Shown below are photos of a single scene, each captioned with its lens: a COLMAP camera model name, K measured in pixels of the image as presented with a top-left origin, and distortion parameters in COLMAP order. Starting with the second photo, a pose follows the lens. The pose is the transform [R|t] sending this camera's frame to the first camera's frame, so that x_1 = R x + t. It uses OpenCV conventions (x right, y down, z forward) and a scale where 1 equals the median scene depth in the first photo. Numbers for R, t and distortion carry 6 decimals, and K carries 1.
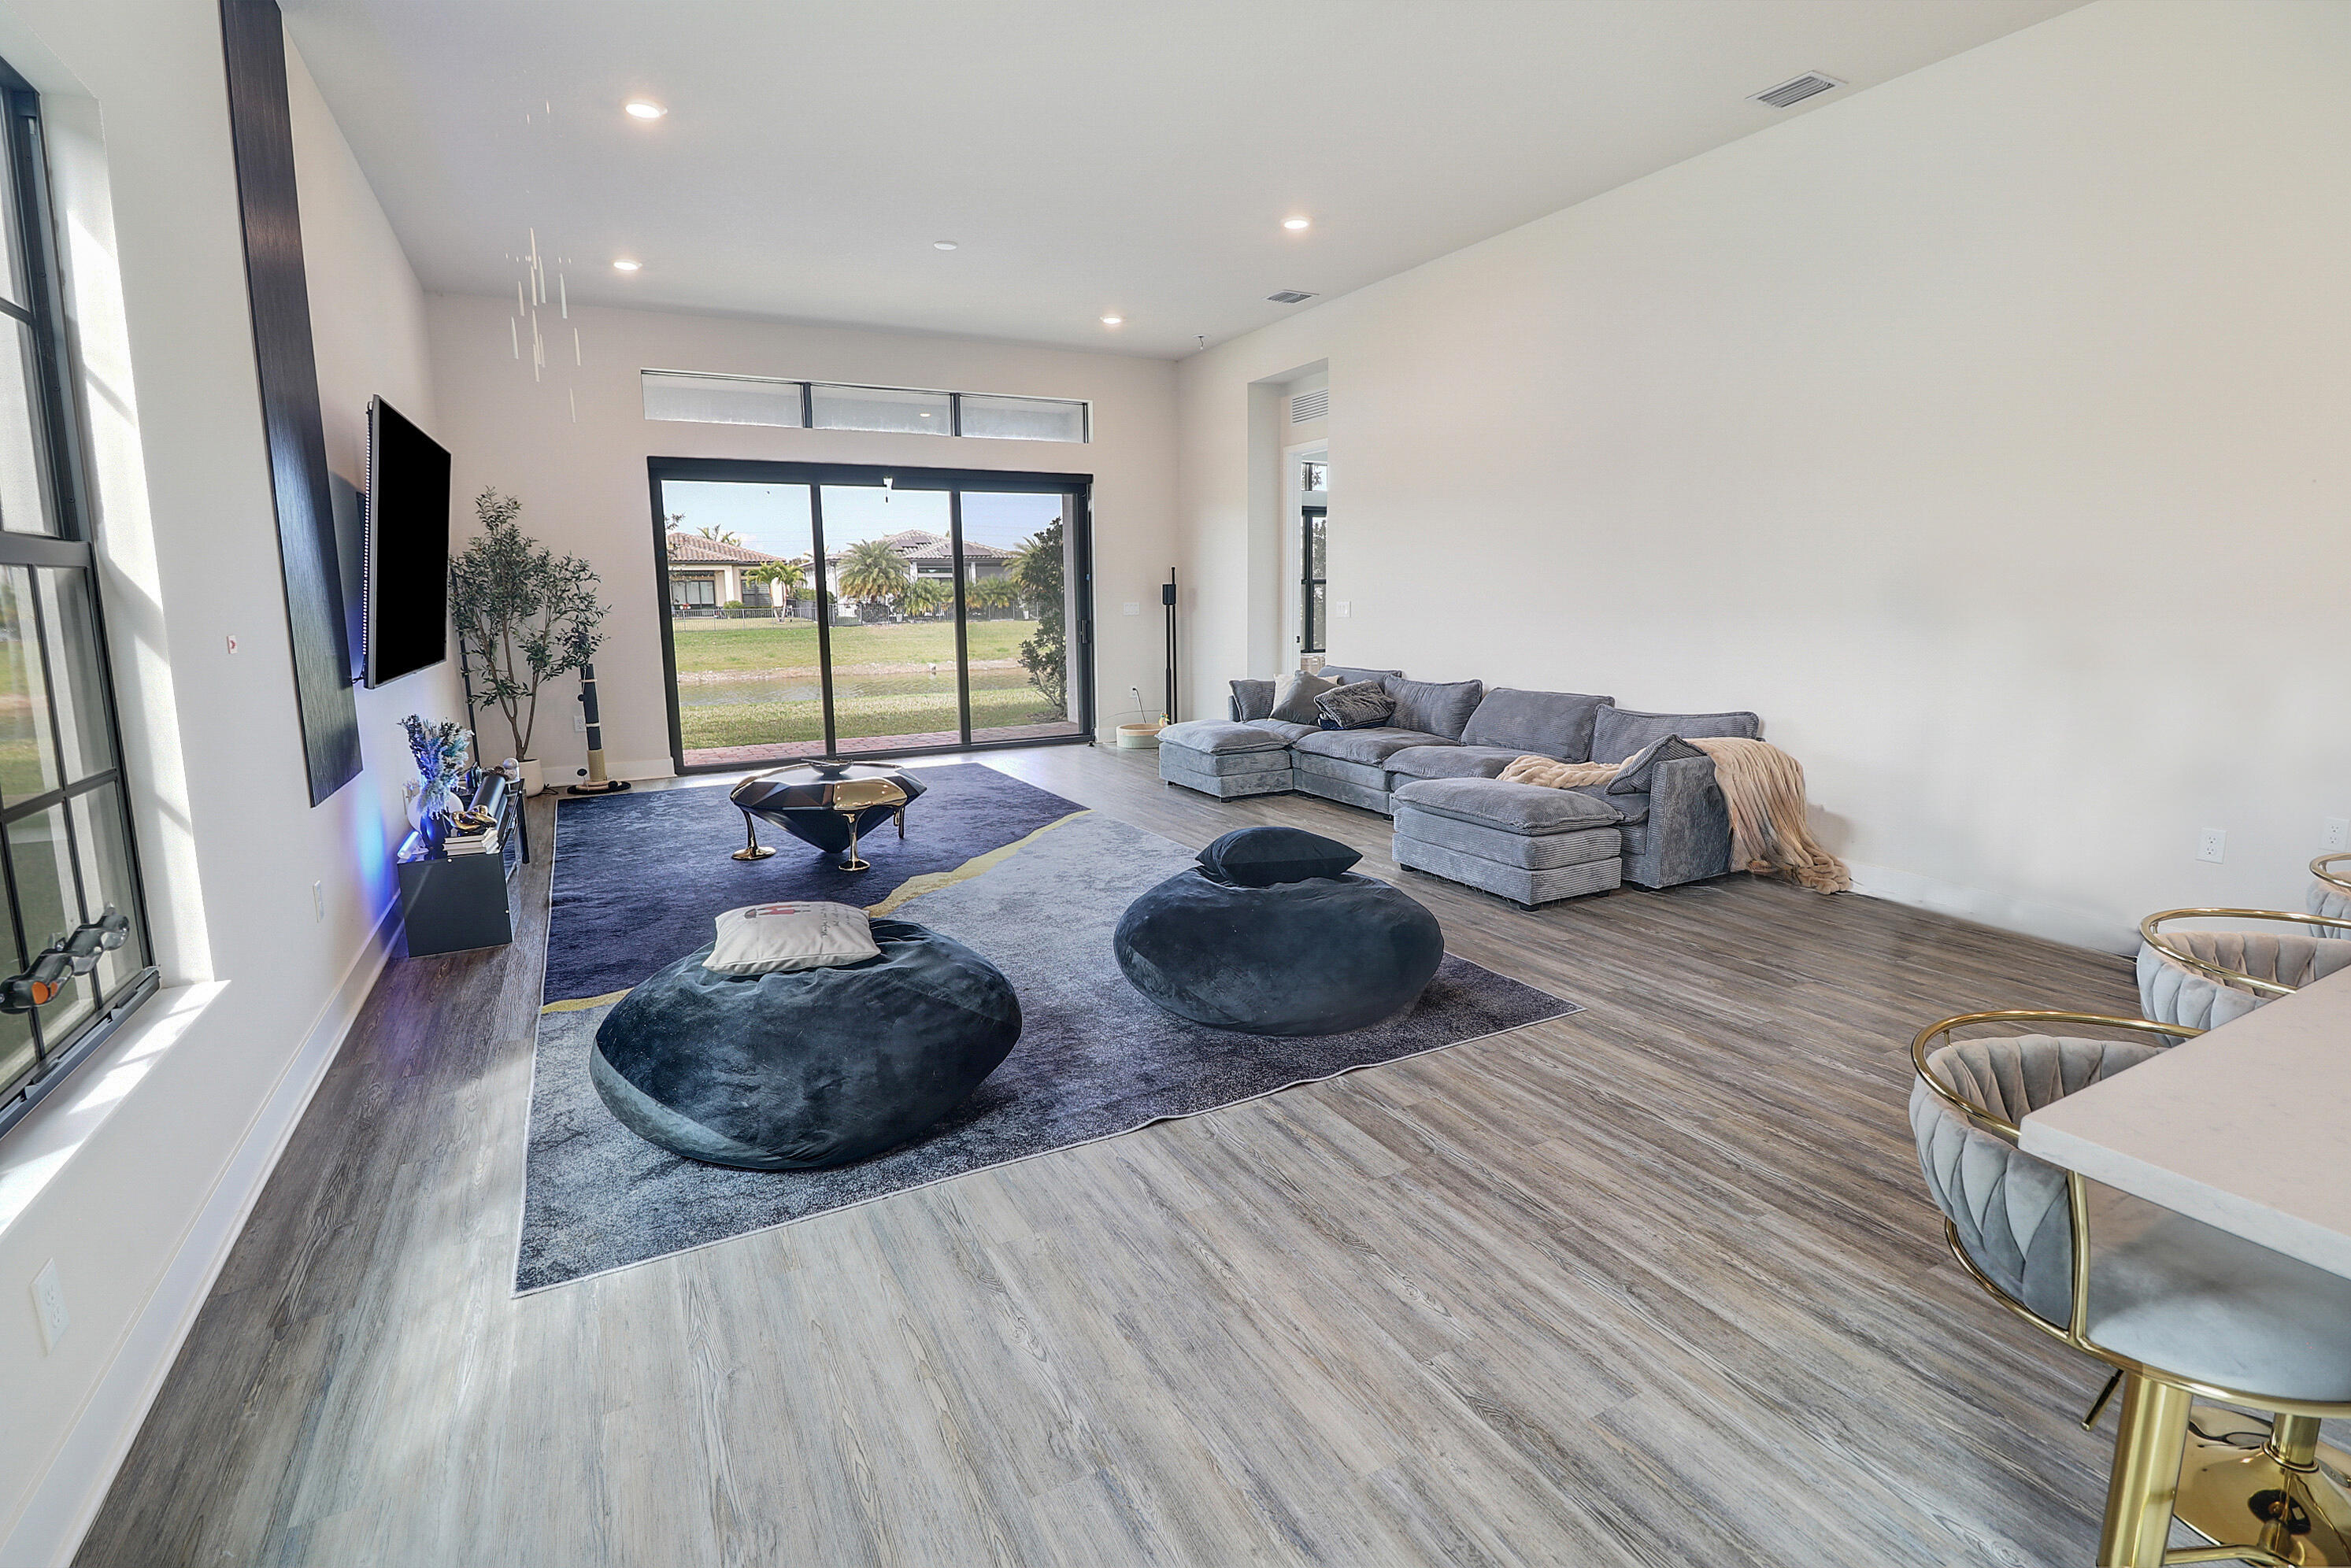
lens RADIAL K [[1240.5, 0, 1079.2], [0, 1240.5, 796.7], [0, 0, 1]] dist [-0.000776, -0.032882]
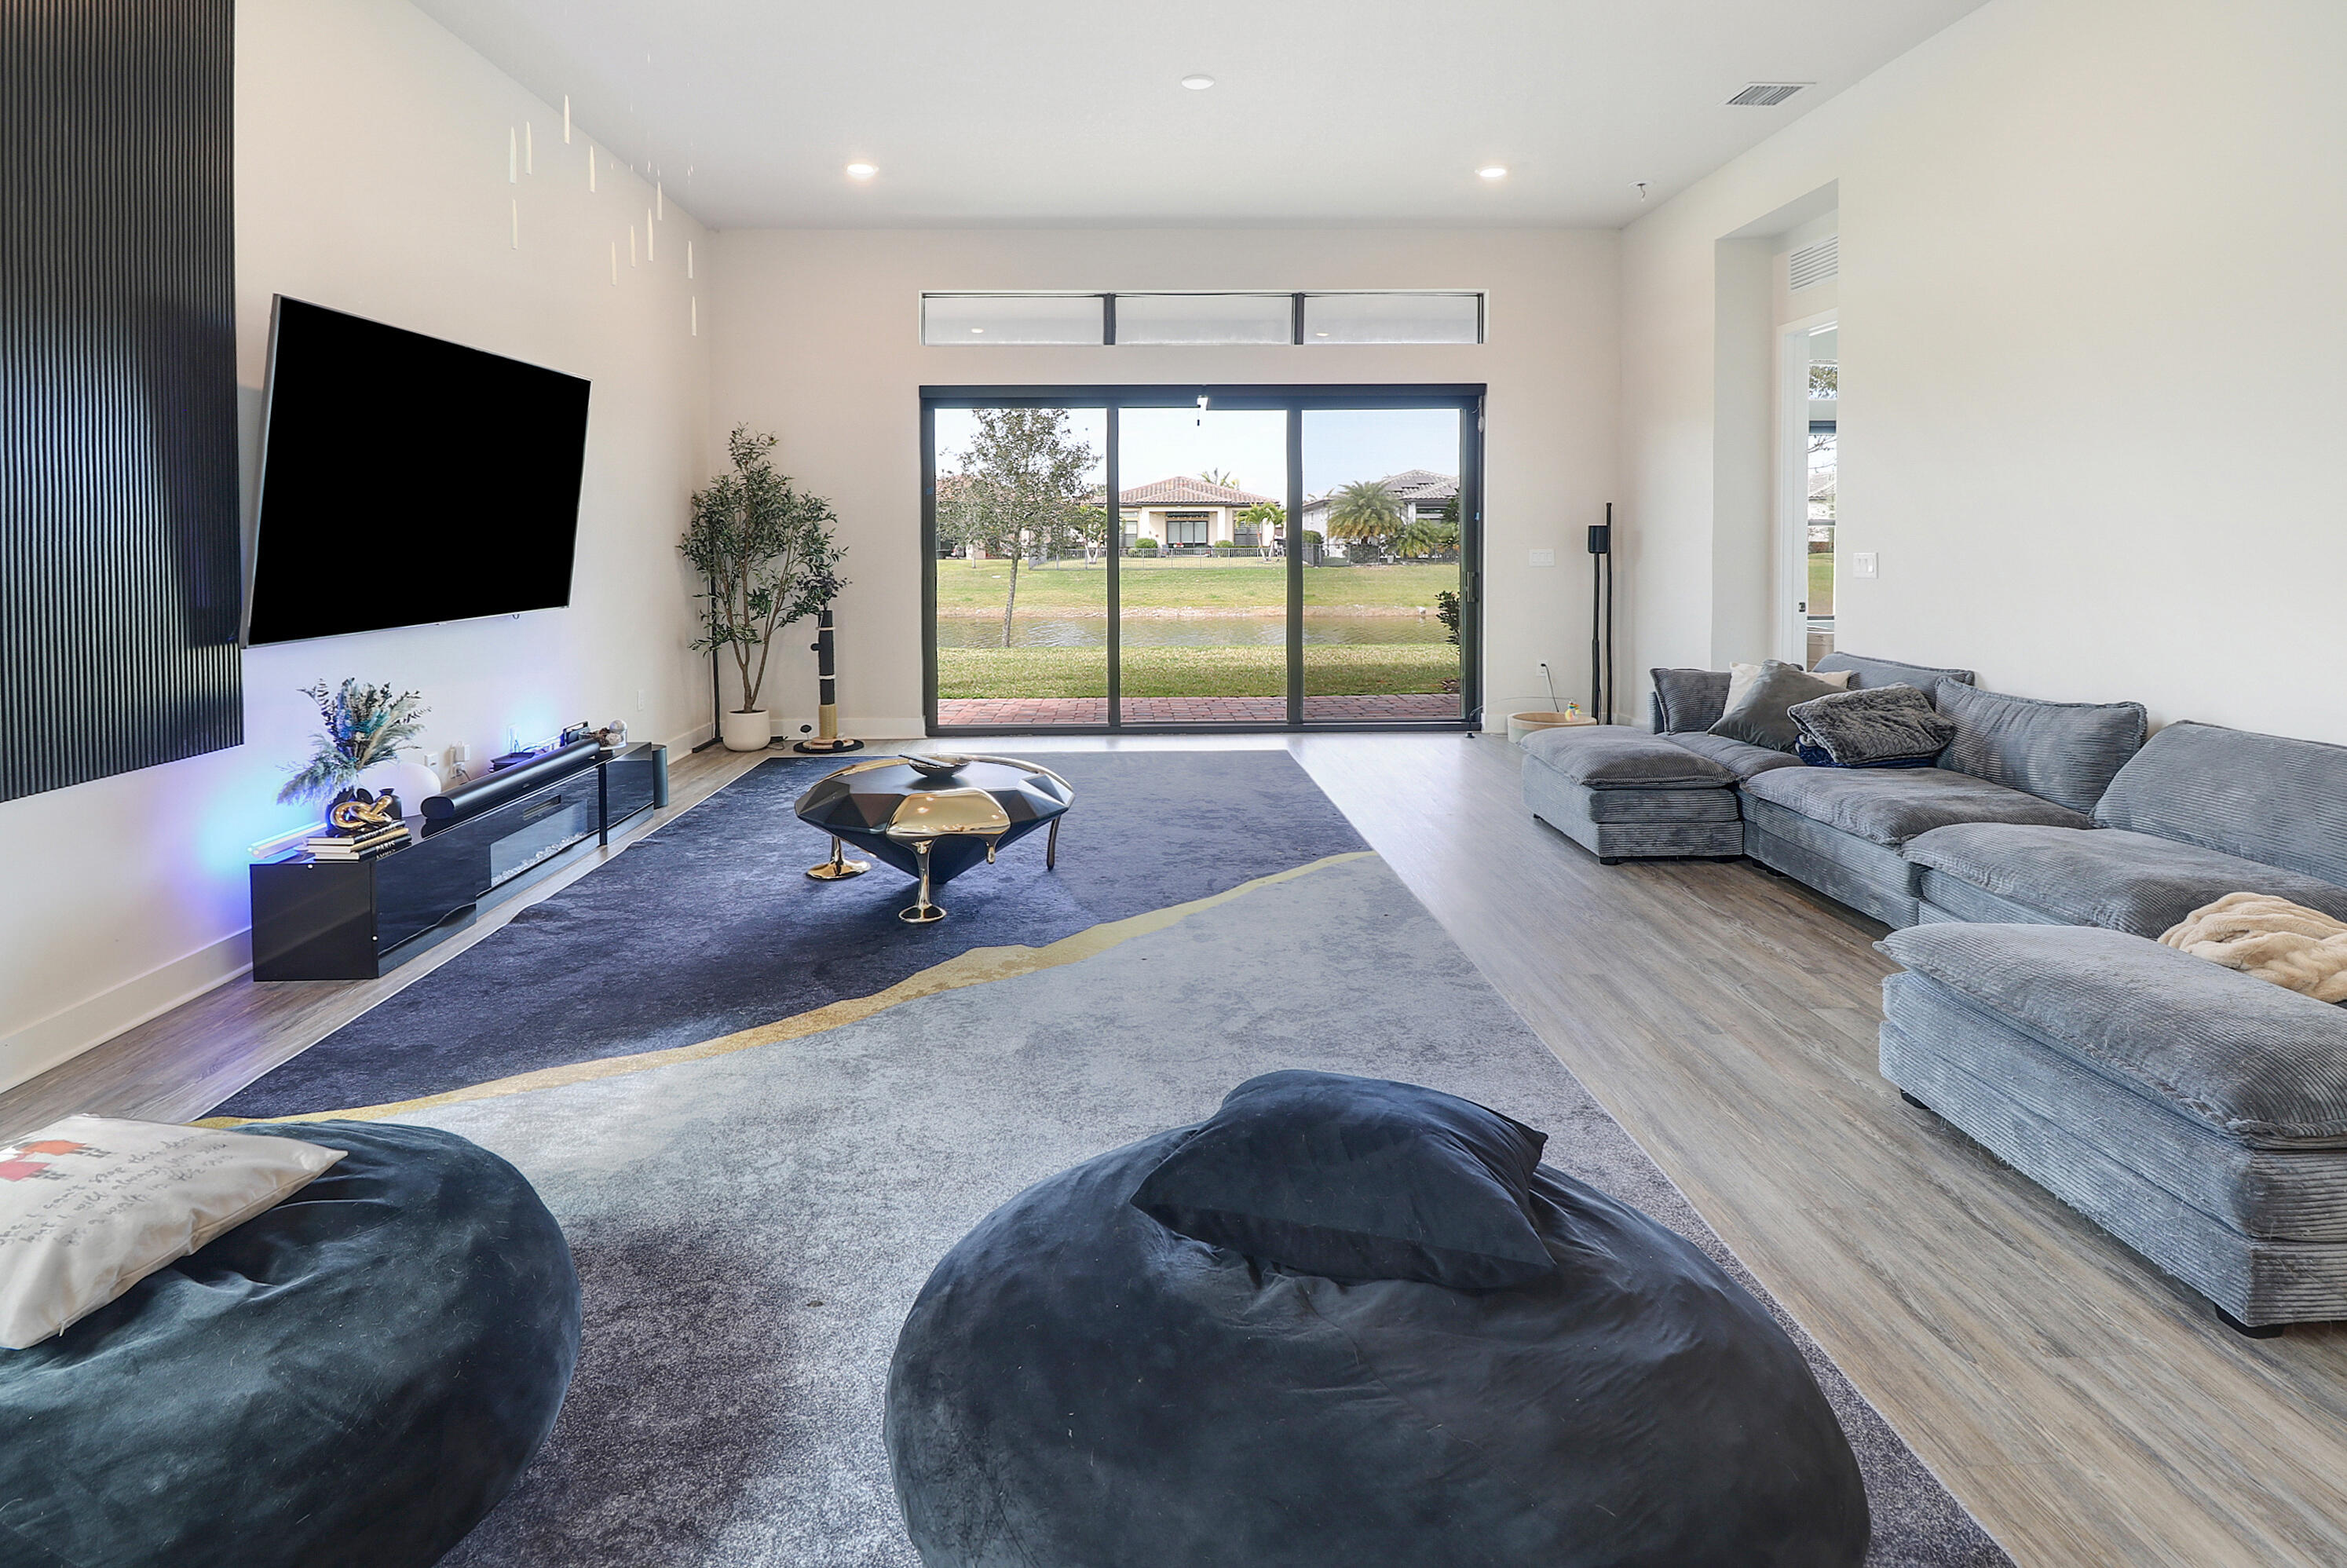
lens RADIAL K [[1187.9, 0, 939.1], [0, 1187.9, 583.3], [0, 0, 1]] dist [-0.020914, -0.000031]
pose [[0.866976, 0.026855, -0.497626, 0.114512], [-0.086435, 0.991516, -0.097080, -0.049173], [0.490797, 0.127178, 0.861942, 0.290493]]
